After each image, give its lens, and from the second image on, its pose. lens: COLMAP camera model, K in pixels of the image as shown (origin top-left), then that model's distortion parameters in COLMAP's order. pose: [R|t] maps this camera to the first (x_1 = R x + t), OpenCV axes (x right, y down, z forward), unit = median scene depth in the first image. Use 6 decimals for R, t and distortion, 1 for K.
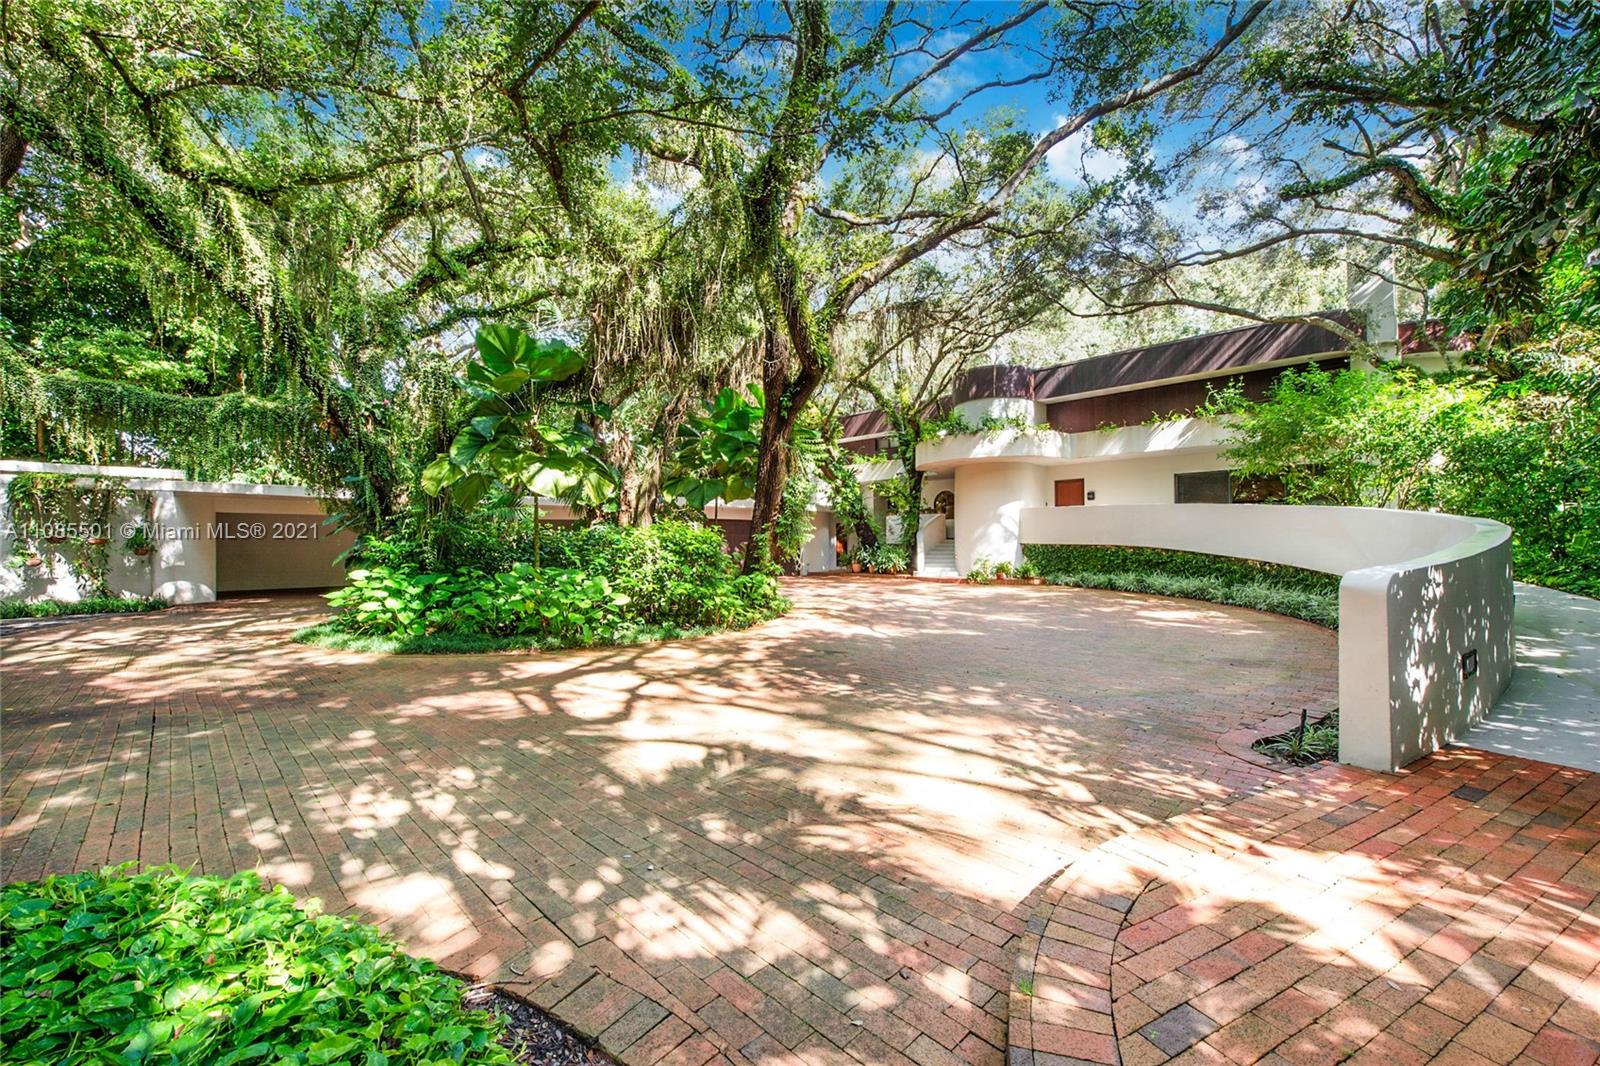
lens RADIAL K [[636.2, 0, 803.8], [0, 636.2, 527.5], [0, 0, 1]] dist [-0.020486, 0.000017]
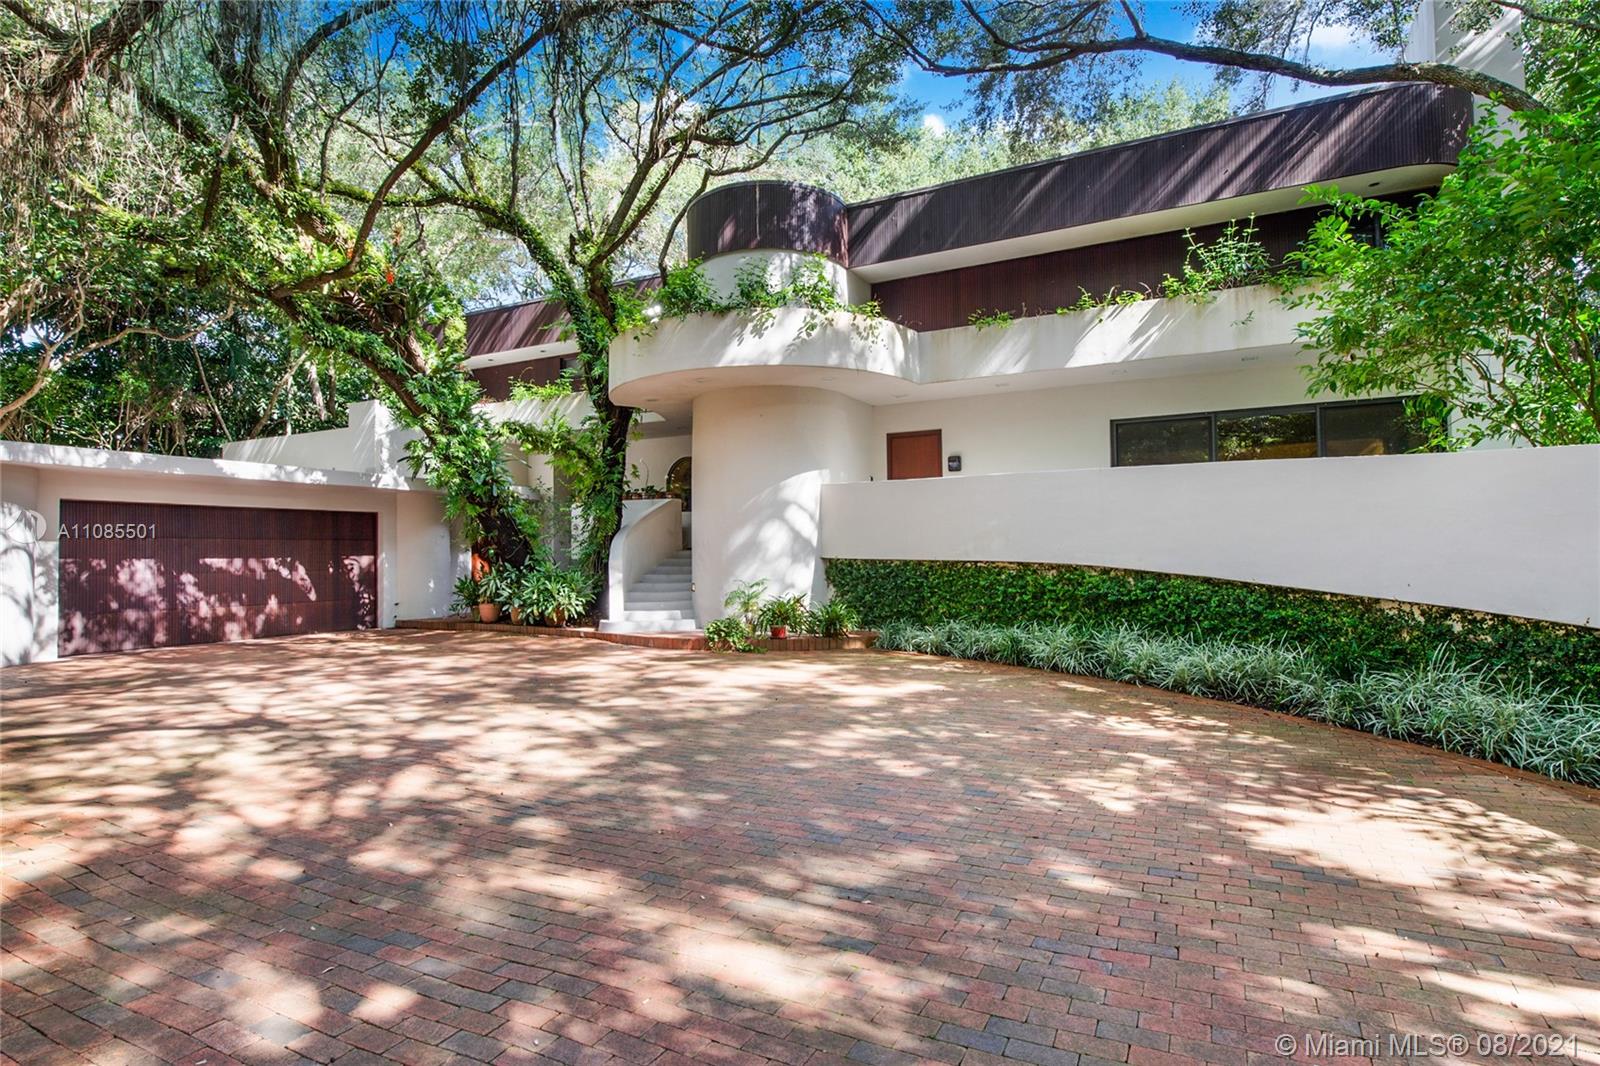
lens RADIAL K [[876.0, 0, 799.8], [0, 876.0, 535.2], [0, 0, 1]] dist [0.001651, 0.000038]
pose [[0.954496, -0.000126, 0.298223, 0.135343], [-0.001130, 0.999991, 0.004040, 0.005357], [-0.298221, -0.004193, 0.954488, 0.394174]]
